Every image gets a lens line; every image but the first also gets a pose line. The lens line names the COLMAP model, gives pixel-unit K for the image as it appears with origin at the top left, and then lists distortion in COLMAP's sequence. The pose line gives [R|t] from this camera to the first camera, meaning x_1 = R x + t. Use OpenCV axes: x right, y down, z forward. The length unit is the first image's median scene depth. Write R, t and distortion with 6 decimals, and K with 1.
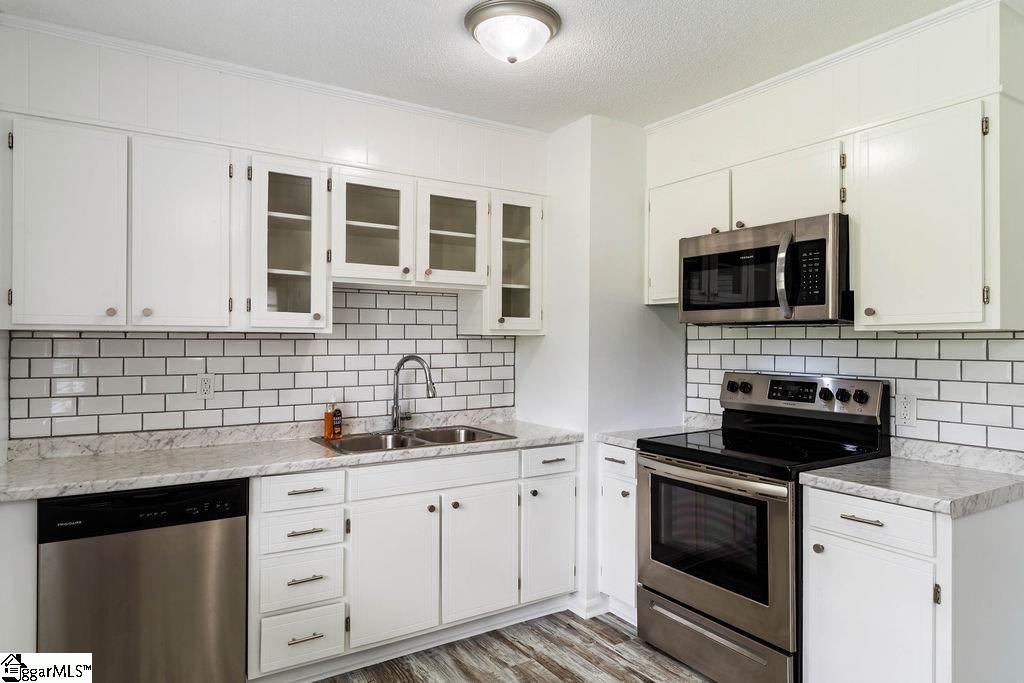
lens RADIAL K [[621.5, 0, 494.3], [0, 621.5, 336.7], [0, 0, 1]] dist [-0.005091, 0.001677]
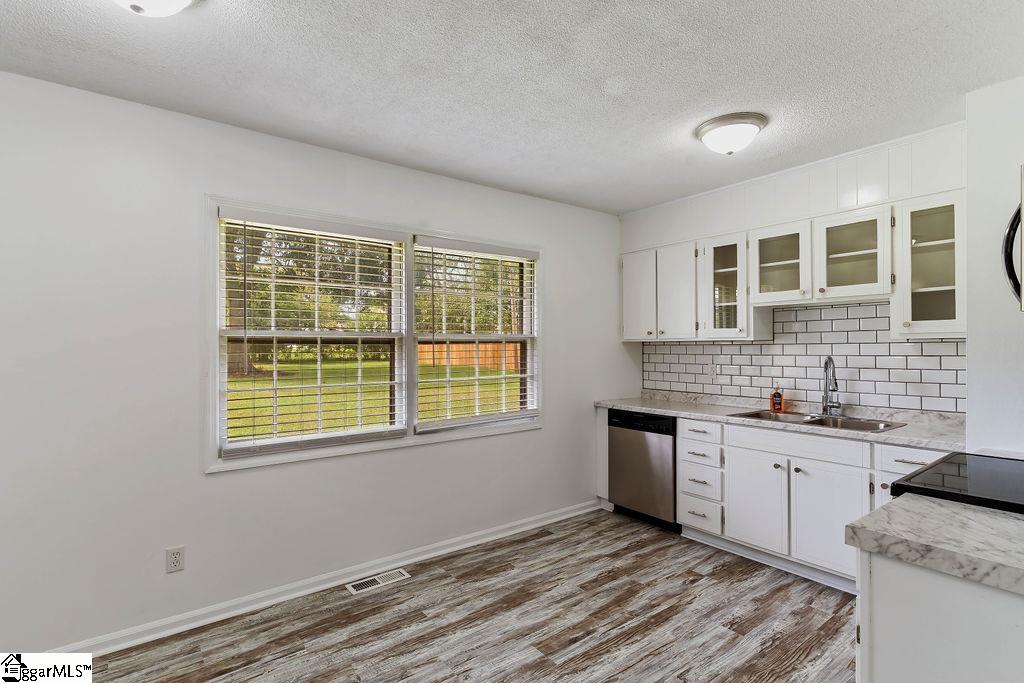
lens RADIAL K [[487.2, 0, 512.0], [0, 487.2, 341.5], [0, 0, 1]] dist [0.003772, 0.000329]
pose [[0.097049, -0.012681, -0.995199, 0.883760], [0.014515, 0.999831, -0.011325, 0.002232], [0.995174, -0.013347, 0.097216, 0.294268]]
